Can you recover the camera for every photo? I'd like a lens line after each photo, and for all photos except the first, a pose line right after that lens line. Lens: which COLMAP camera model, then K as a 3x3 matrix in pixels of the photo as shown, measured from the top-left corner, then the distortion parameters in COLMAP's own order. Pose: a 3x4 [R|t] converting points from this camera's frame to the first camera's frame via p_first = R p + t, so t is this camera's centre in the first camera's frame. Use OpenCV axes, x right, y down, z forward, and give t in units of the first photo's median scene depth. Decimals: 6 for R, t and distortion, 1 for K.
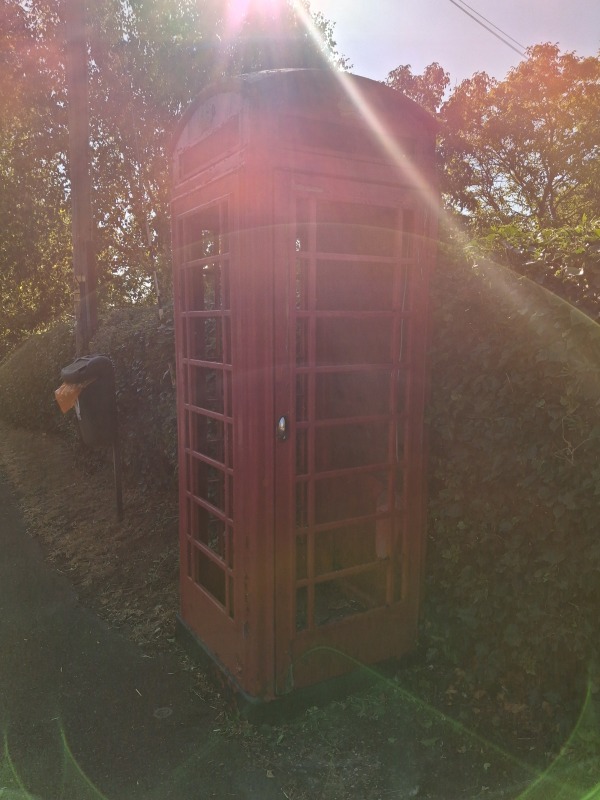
lens RADIAL K [[623.3, 0, 299.8], [0, 623.3, 406.3], [0, 0, 1]] dist [0.010301, 0.007933]
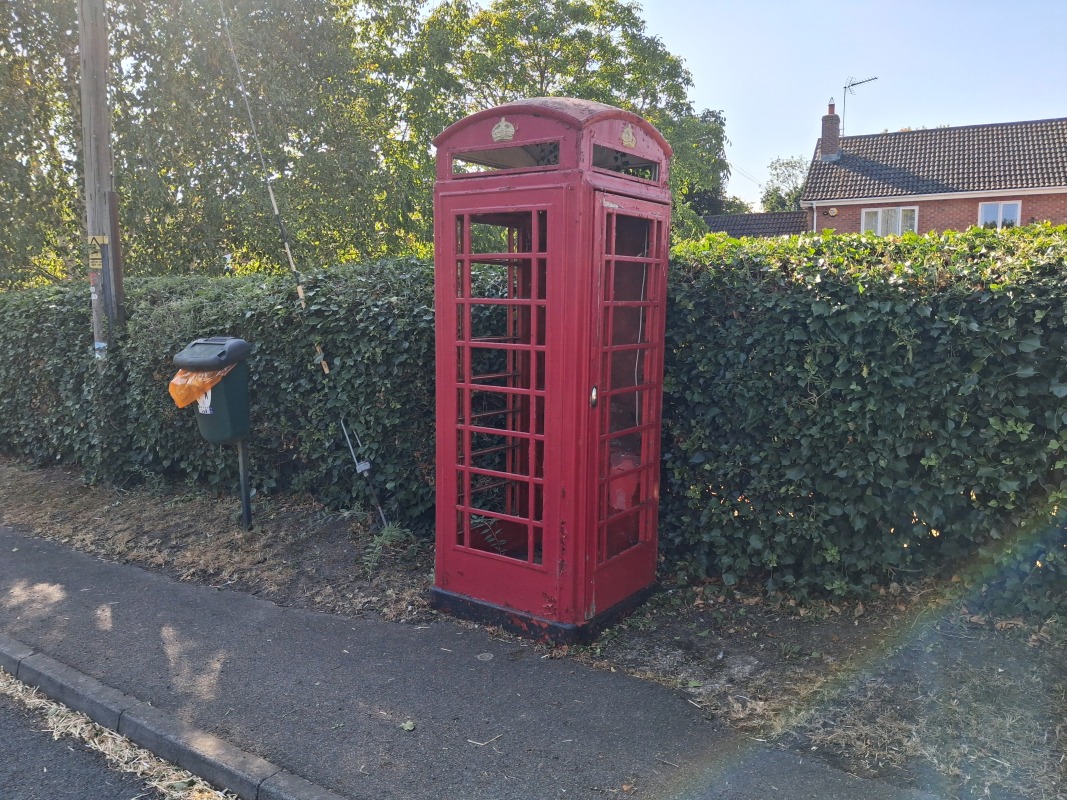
lens RADIAL K [[831.4, 0, 534.4], [0, 831.4, 396.0], [0, 0, 1]] dist [0.010301, 0.007933]
pose [[0.916167, -0.037677, 0.399021, -0.389267], [0.040377, 0.999183, 0.001638, 0.013289], [-0.398757, 0.014610, 0.916940, -0.224432]]
